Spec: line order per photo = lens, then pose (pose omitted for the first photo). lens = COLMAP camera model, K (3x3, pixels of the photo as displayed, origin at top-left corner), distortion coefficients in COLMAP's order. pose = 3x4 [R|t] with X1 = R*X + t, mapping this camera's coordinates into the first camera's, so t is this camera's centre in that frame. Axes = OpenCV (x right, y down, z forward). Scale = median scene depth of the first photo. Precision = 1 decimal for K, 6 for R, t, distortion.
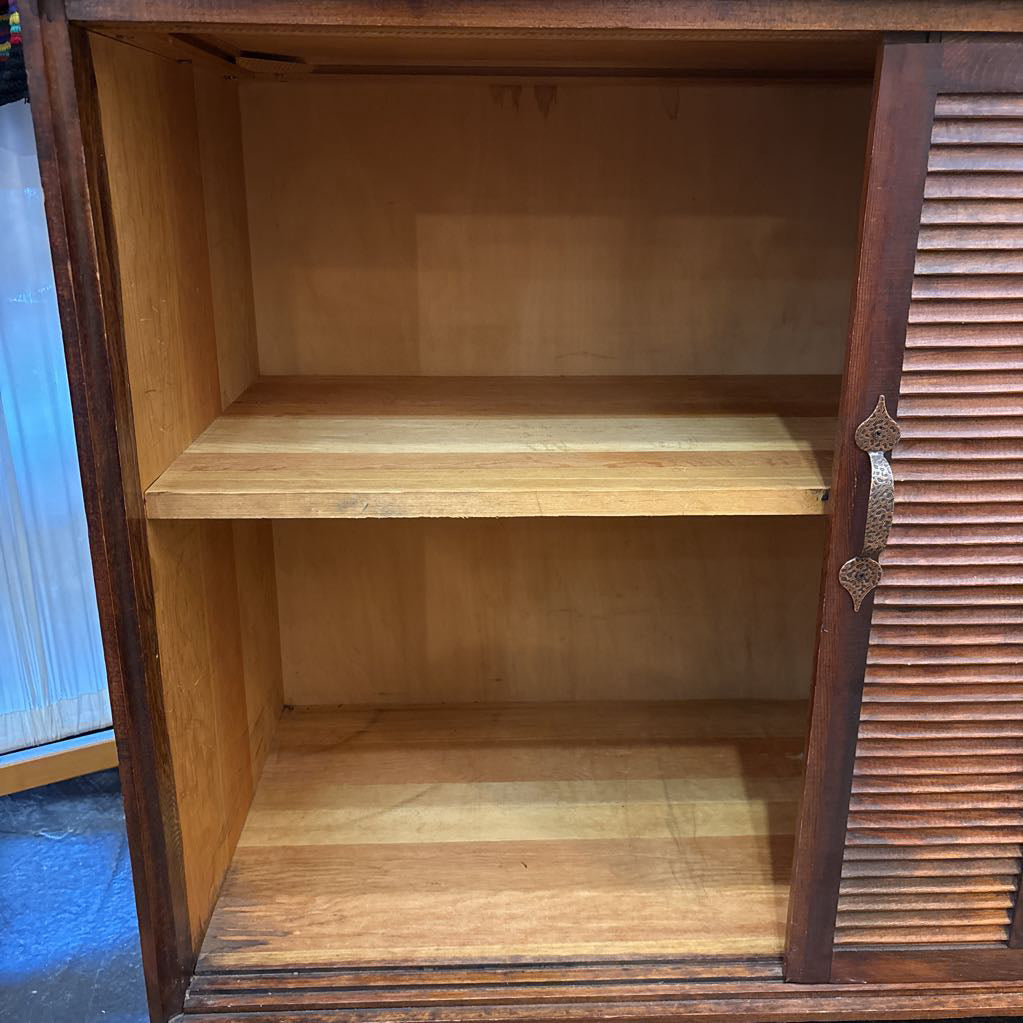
lens RADIAL K [[1040.4, 0, 504.0], [0, 1040.4, 515.5], [0, 0, 1]] dist [0.011548, 0.000000]
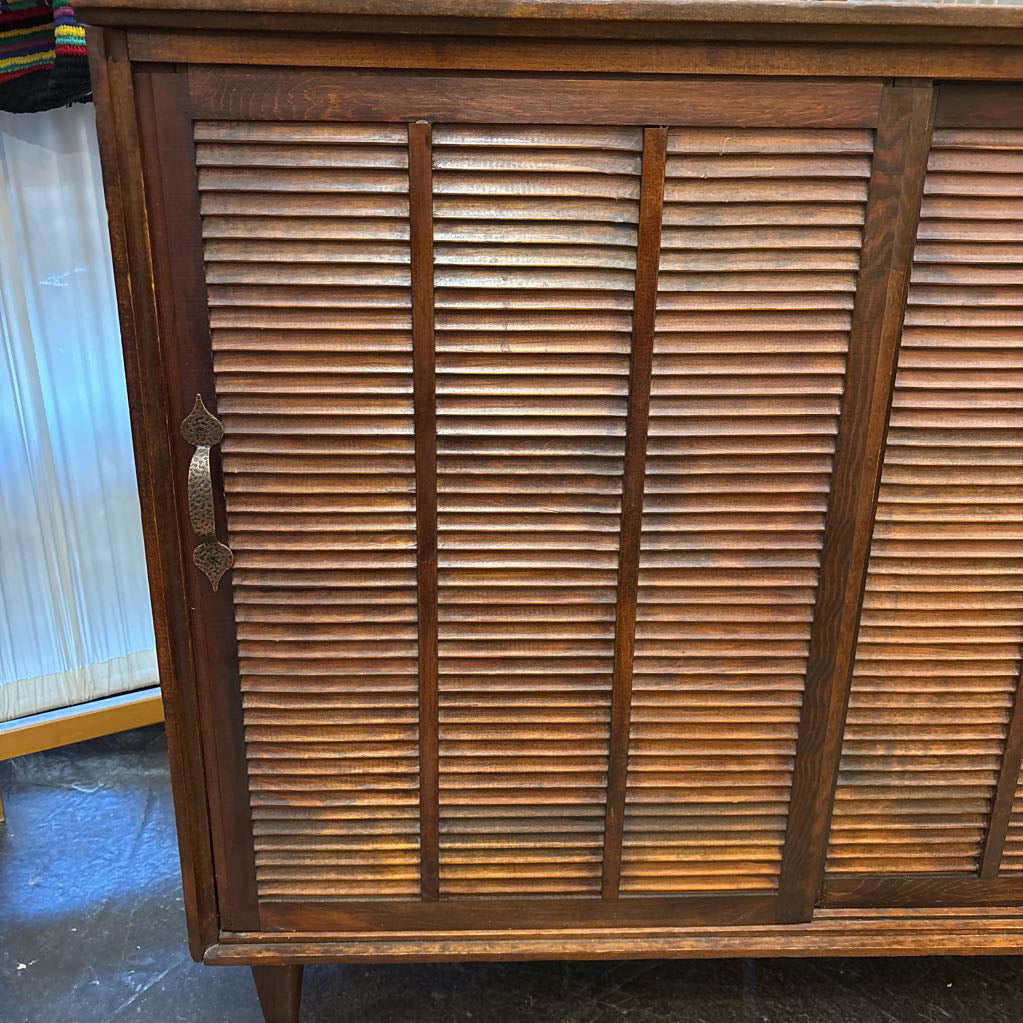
lens RADIAL K [[1040.4, 0, 506.0], [0, 1040.4, 510.0], [0, 0, 1]] dist [0.011548, 0.000000]
pose [[0.999898, 0.013802, 0.003656, 0.614367], [-0.013893, 0.999563, 0.026080, -0.024699], [-0.003295, -0.026128, 0.999653, -0.081706]]
